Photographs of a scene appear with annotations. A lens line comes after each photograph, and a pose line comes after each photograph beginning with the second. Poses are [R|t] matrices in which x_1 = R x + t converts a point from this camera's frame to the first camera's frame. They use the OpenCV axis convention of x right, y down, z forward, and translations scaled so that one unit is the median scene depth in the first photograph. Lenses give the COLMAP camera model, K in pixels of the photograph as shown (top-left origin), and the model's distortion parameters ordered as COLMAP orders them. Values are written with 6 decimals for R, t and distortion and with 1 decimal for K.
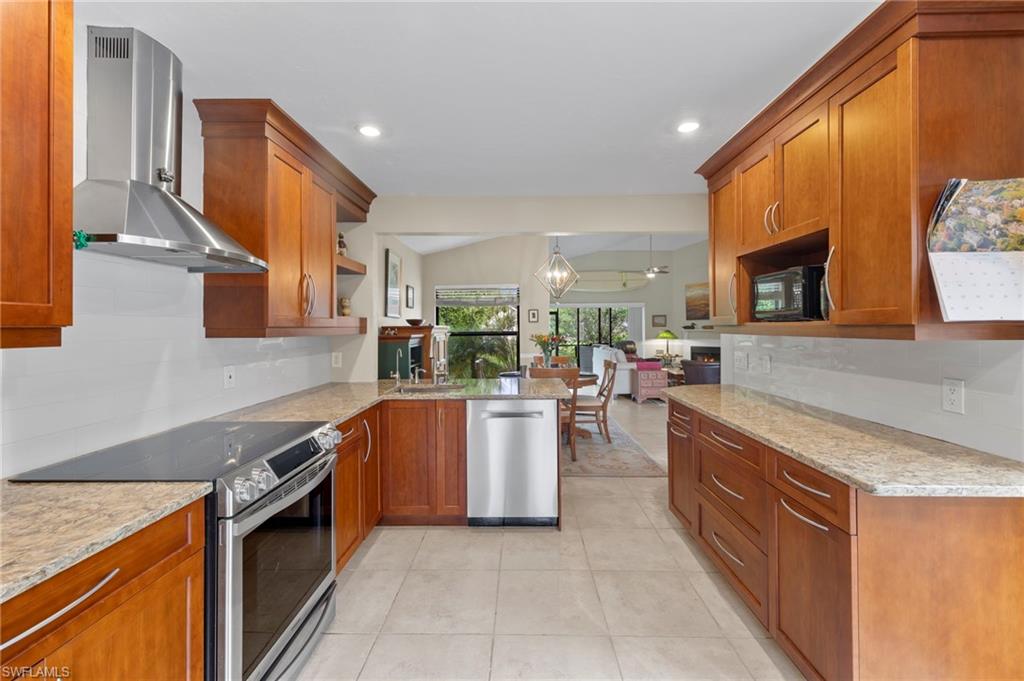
lens RADIAL K [[425.5, 0, 511.6], [0, 425.5, 330.0], [0, 0, 1]] dist [0.002572, 0.000080]
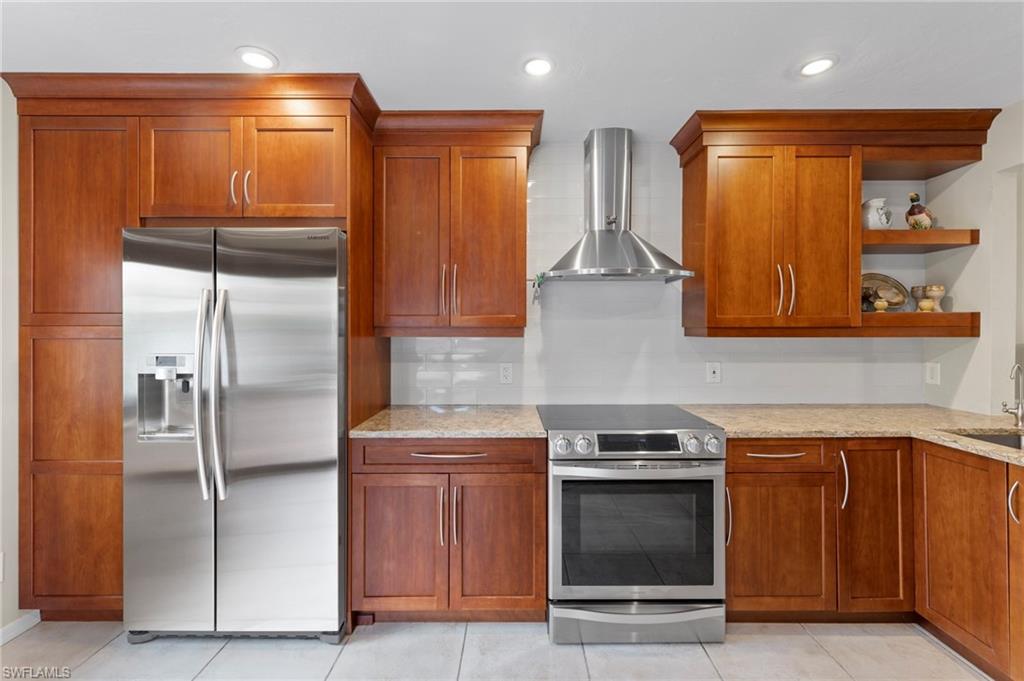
lens RADIAL K [[425.5, 0, 514.9], [0, 425.5, 334.7], [0, 0, 1]] dist [0.002572, 0.000080]
pose [[0.038071, 0.019176, -0.999091, 0.463190], [-0.004912, 0.999807, 0.019002, -0.005778], [0.999263, 0.004184, 0.038157, 0.497390]]
